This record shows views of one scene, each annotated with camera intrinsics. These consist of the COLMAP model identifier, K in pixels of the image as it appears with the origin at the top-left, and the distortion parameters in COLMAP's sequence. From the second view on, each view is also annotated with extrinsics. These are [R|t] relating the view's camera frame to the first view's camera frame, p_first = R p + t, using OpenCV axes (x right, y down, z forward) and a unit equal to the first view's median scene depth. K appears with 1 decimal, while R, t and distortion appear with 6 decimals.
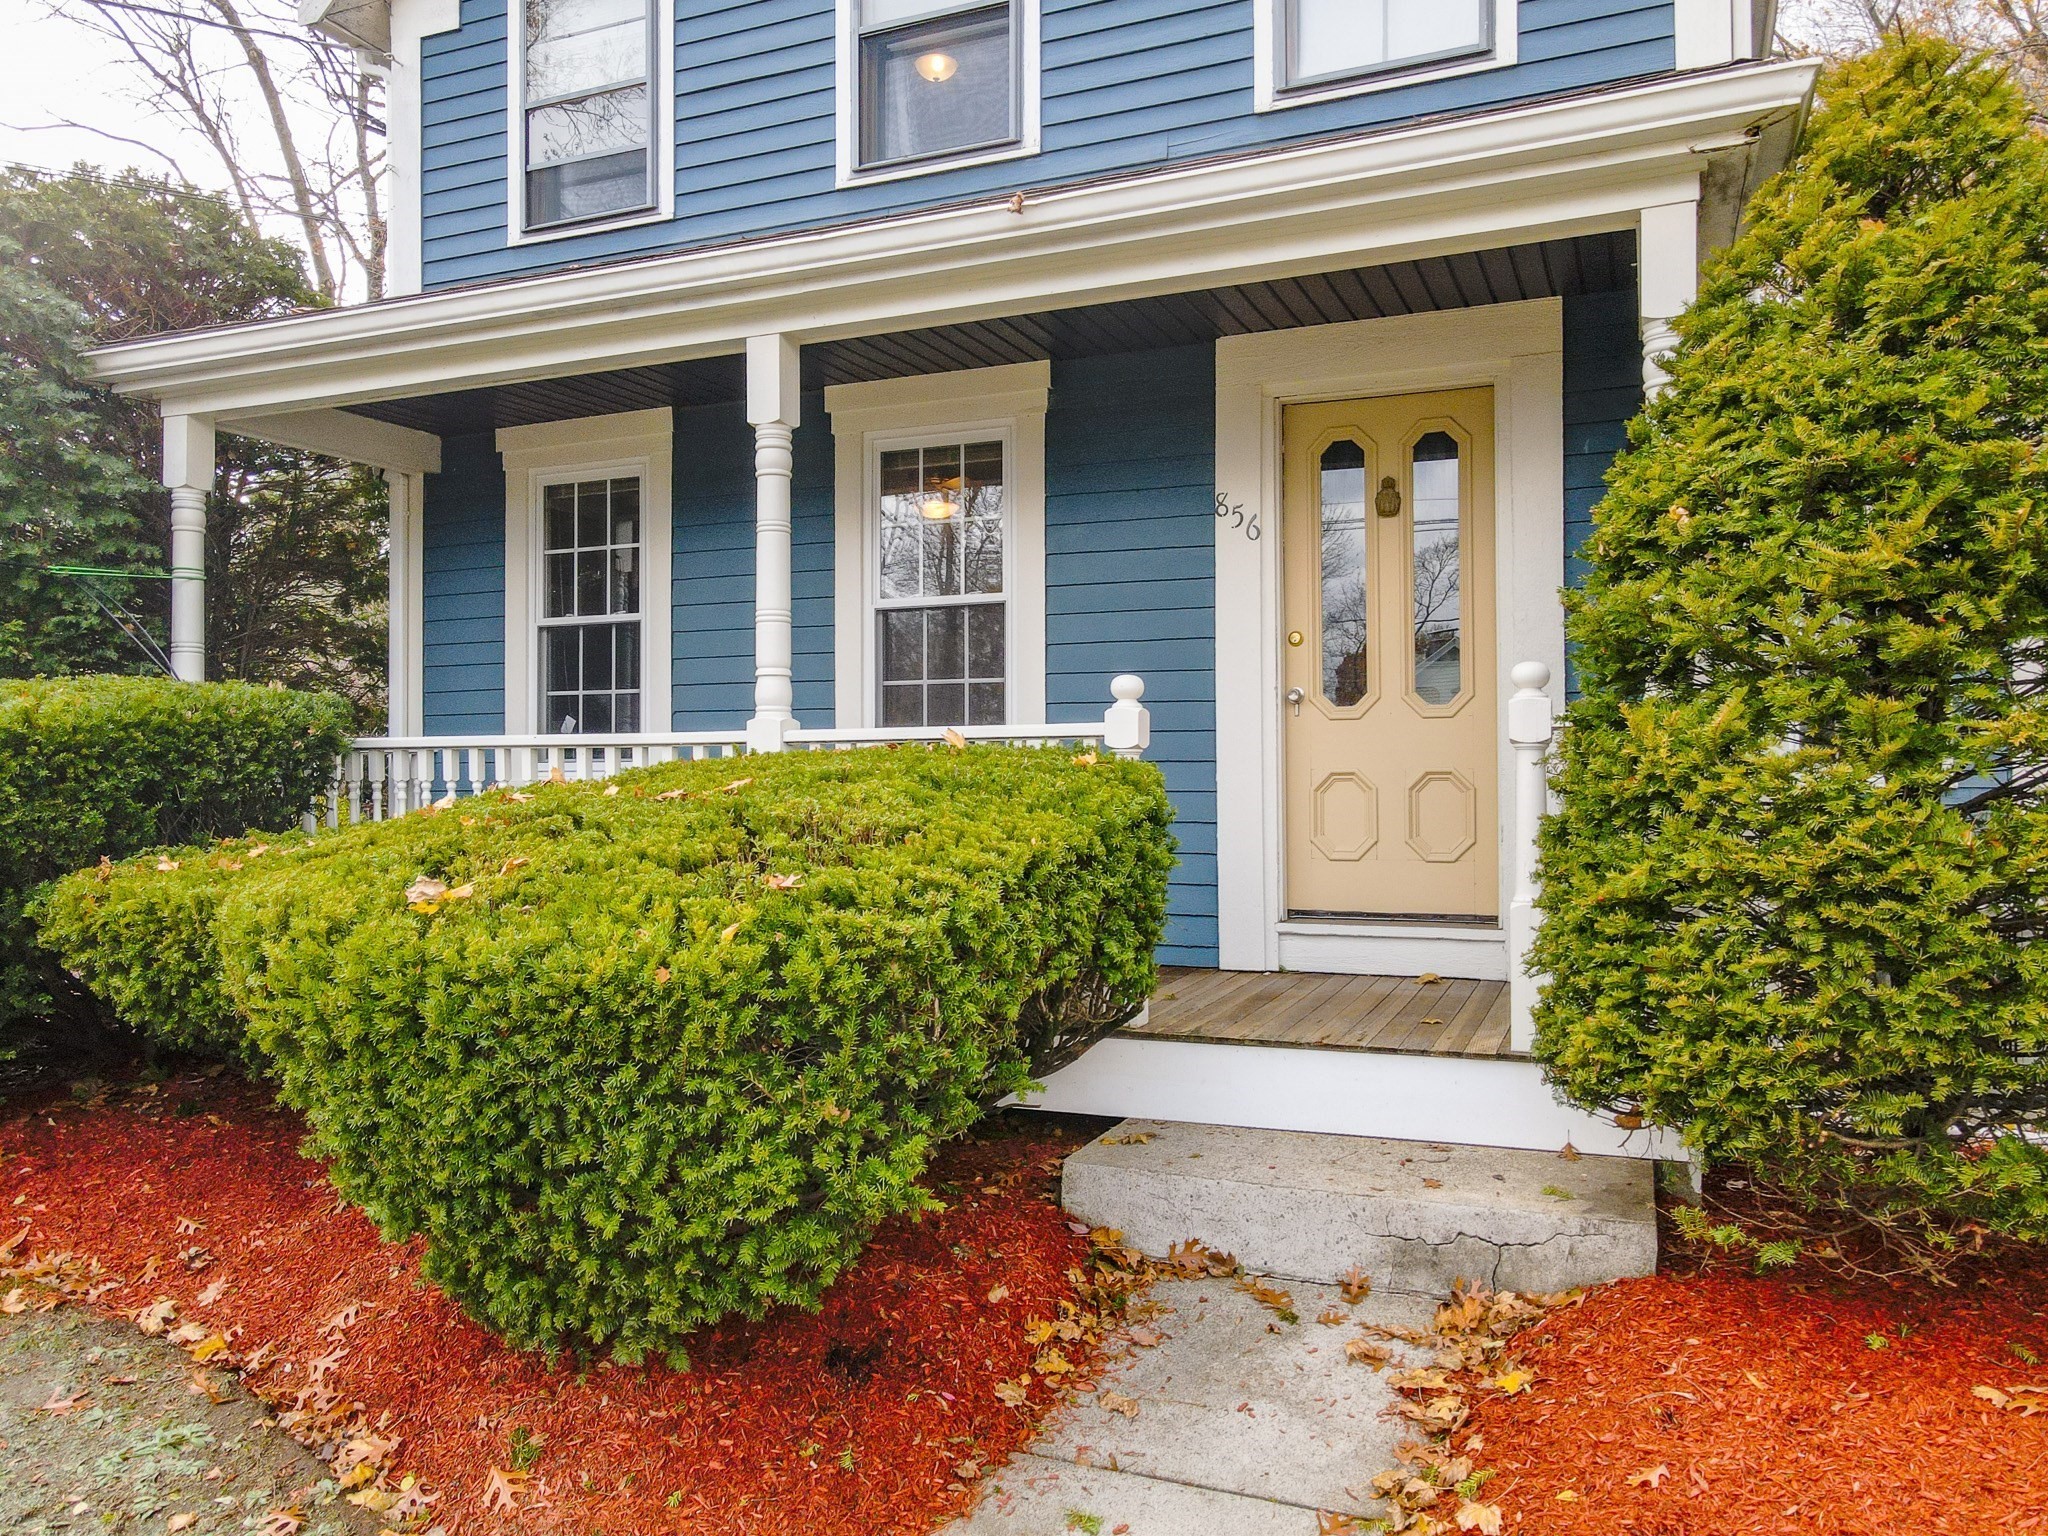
lens RADIAL K [[1502.5, 0, 1024.0], [0, 1502.5, 768.0], [0, 0, 1]] dist [0.008152, 0.003092]
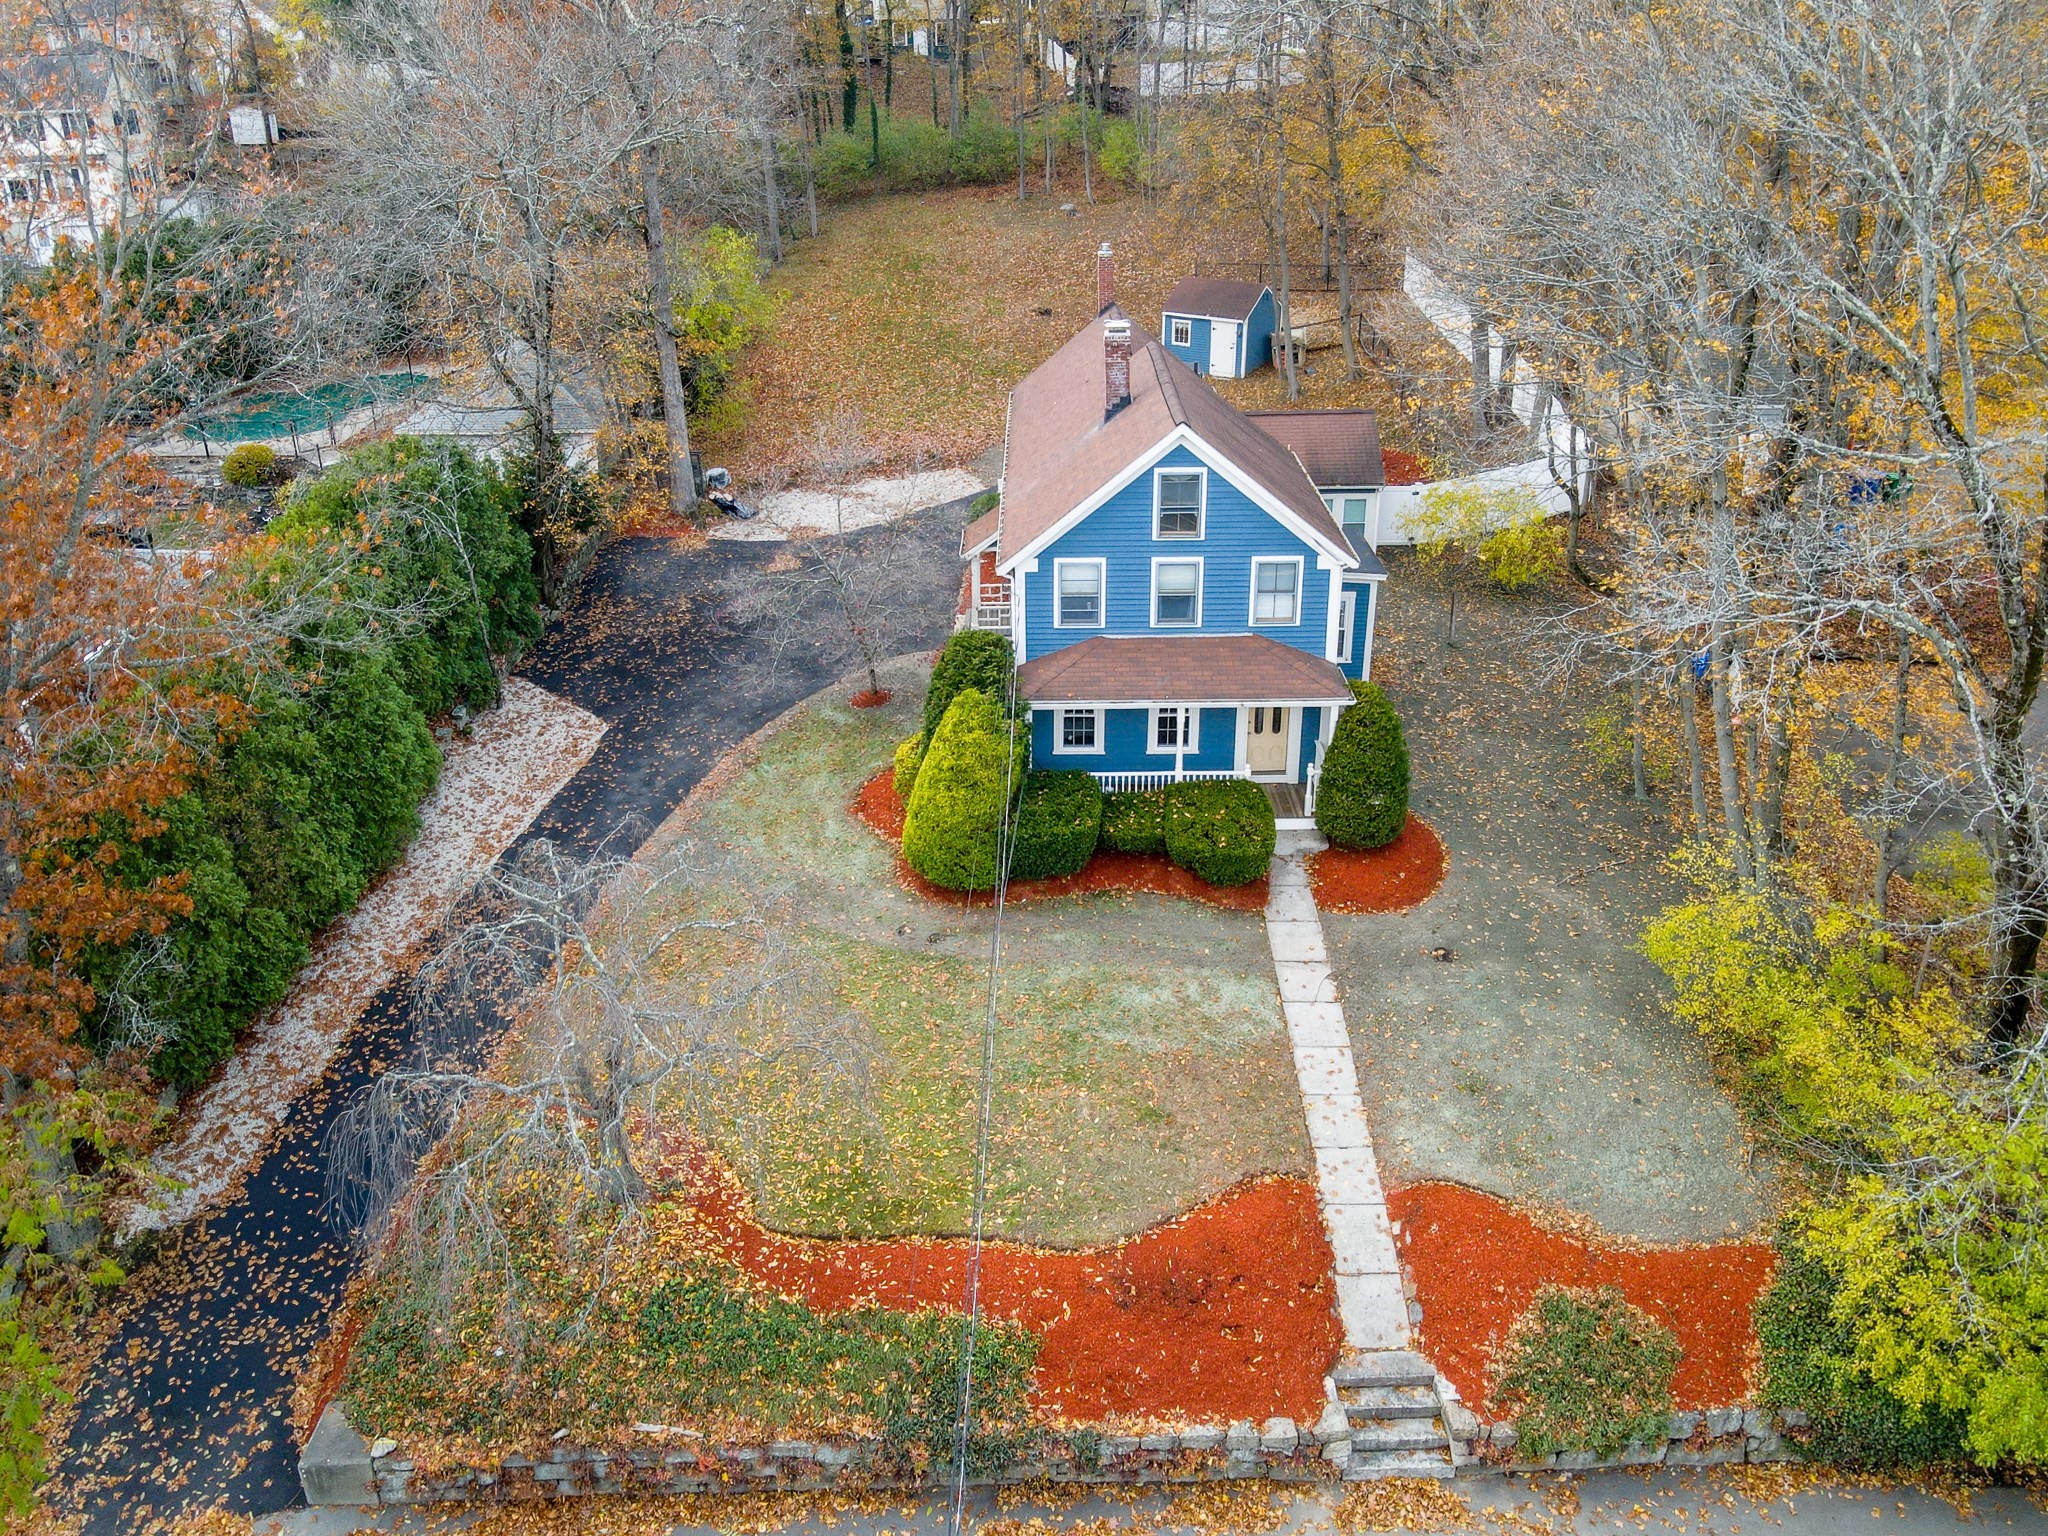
lens RADIAL K [[1553.7, 0, 1014.7], [0, 1553.7, 674.4], [0, 0, 1]] dist [0.003500, 0.006542]
pose [[0.925674, -0.151486, 0.346669, -3.907547], [0.006607, 0.922667, 0.385541, -3.772880], [-0.378265, -0.354595, 0.855090, -5.184384]]
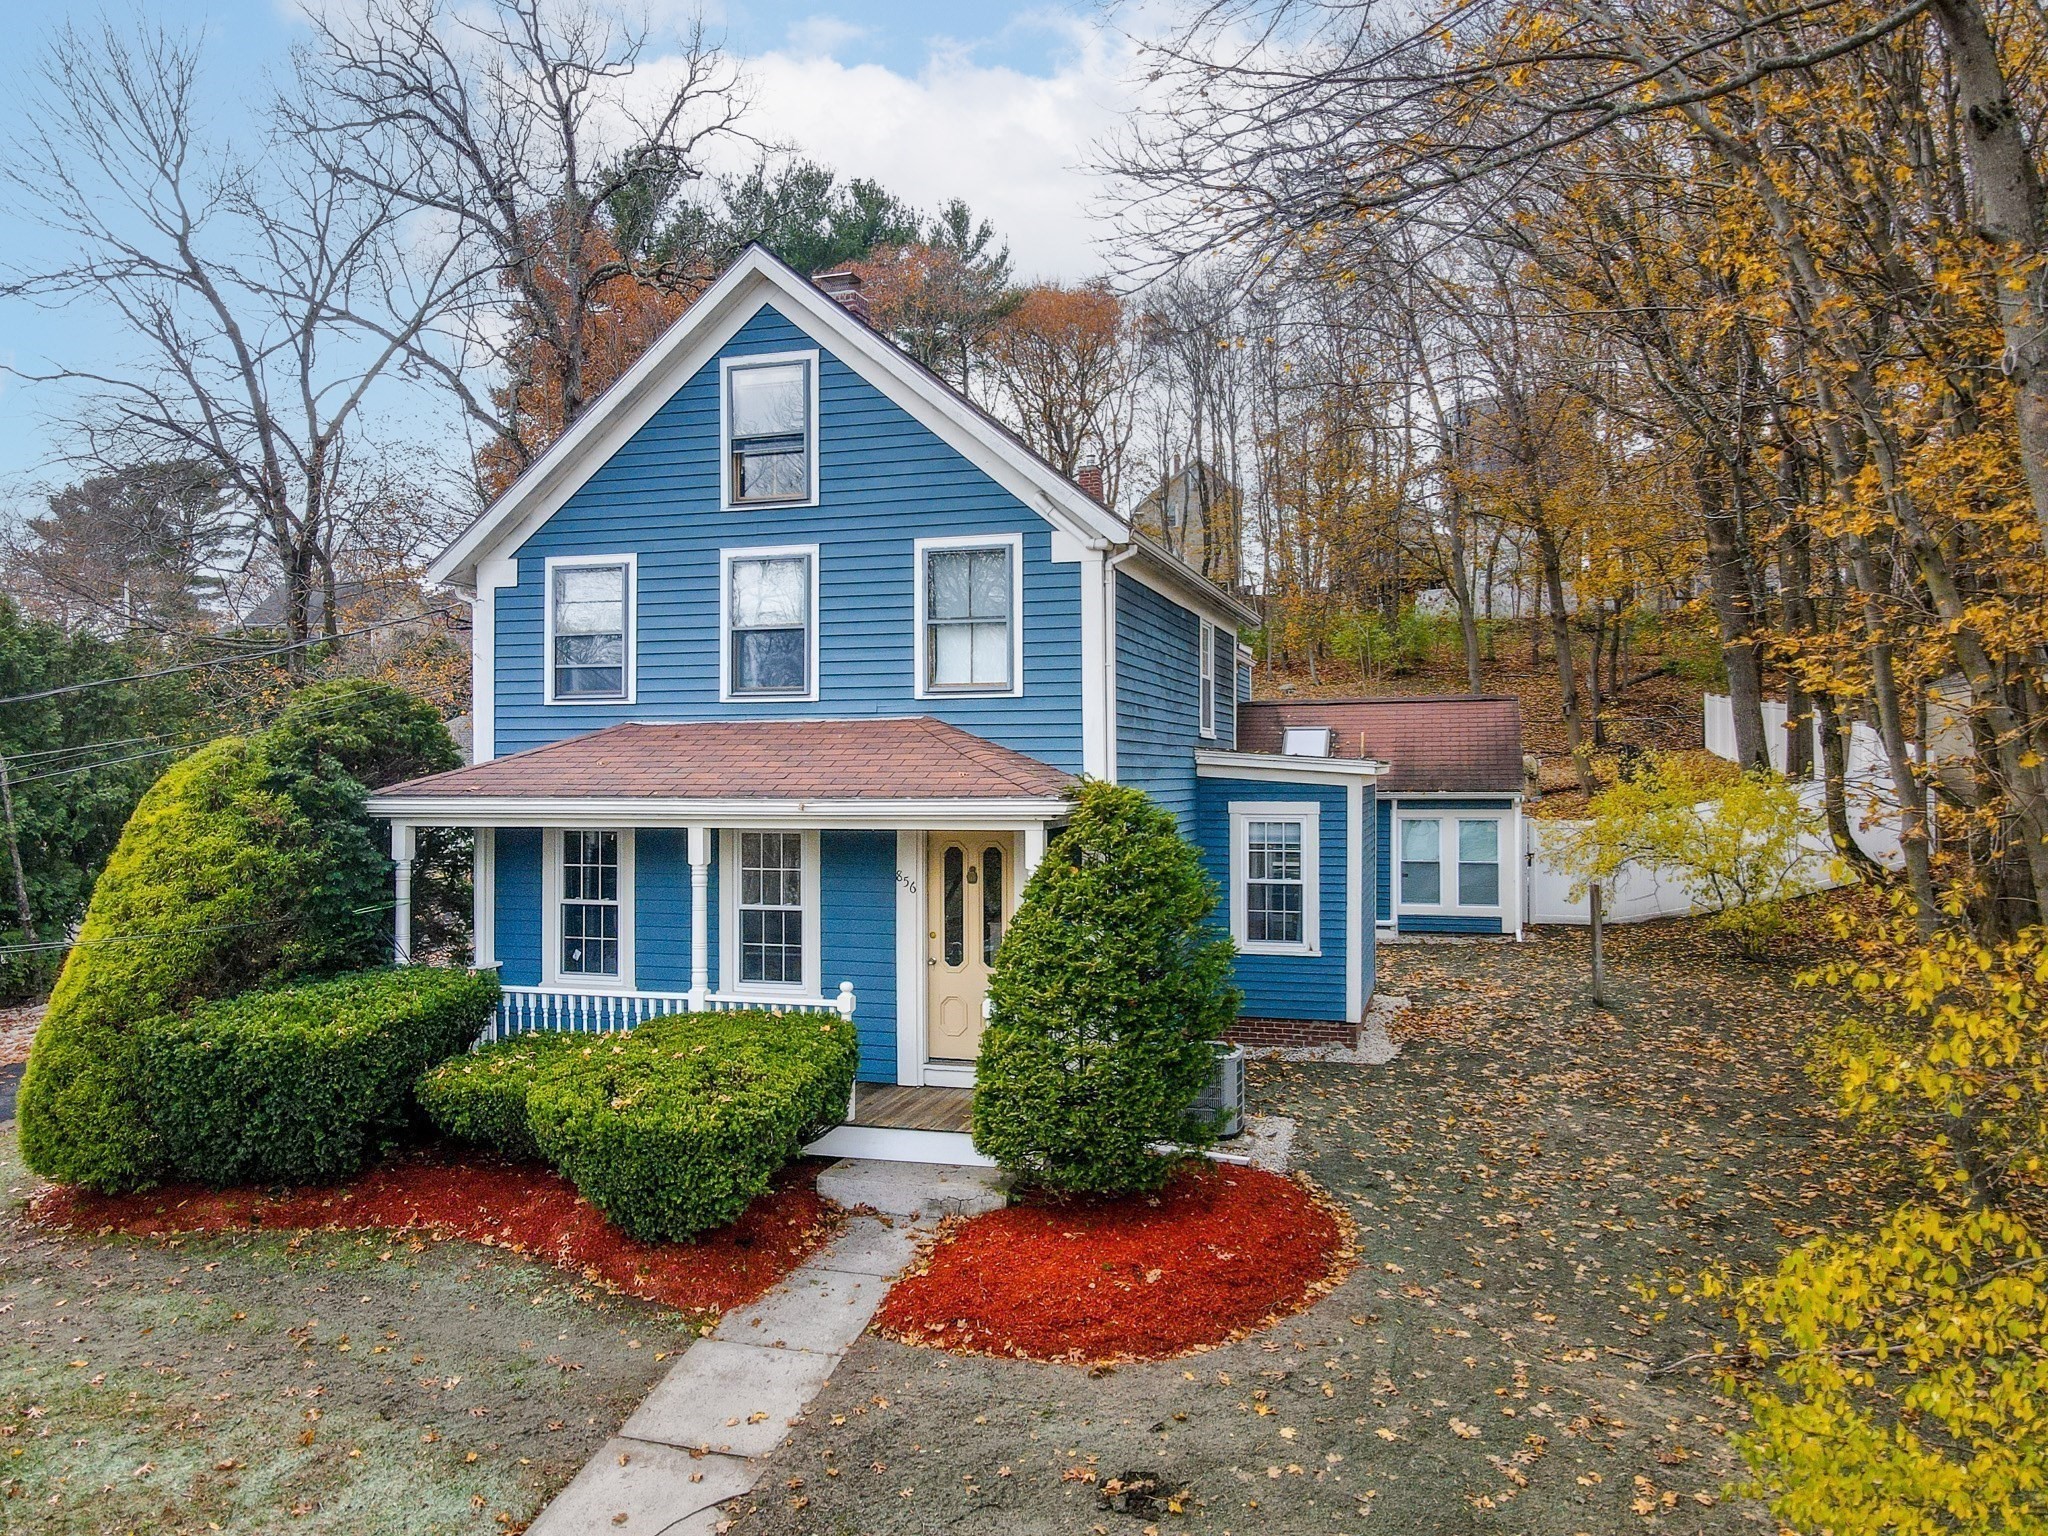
lens RADIAL K [[1503.3, 0, 1018.7], [0, 1503.3, 763.4], [0, 0, 1]] dist [0.002417, 0.001536]
pose [[0.993640, 0.002073, 0.112584, 0.094782], [-0.002187, 0.999997, 0.000891, -0.576861], [-0.112582, -0.001132, 0.993642, -2.063180]]
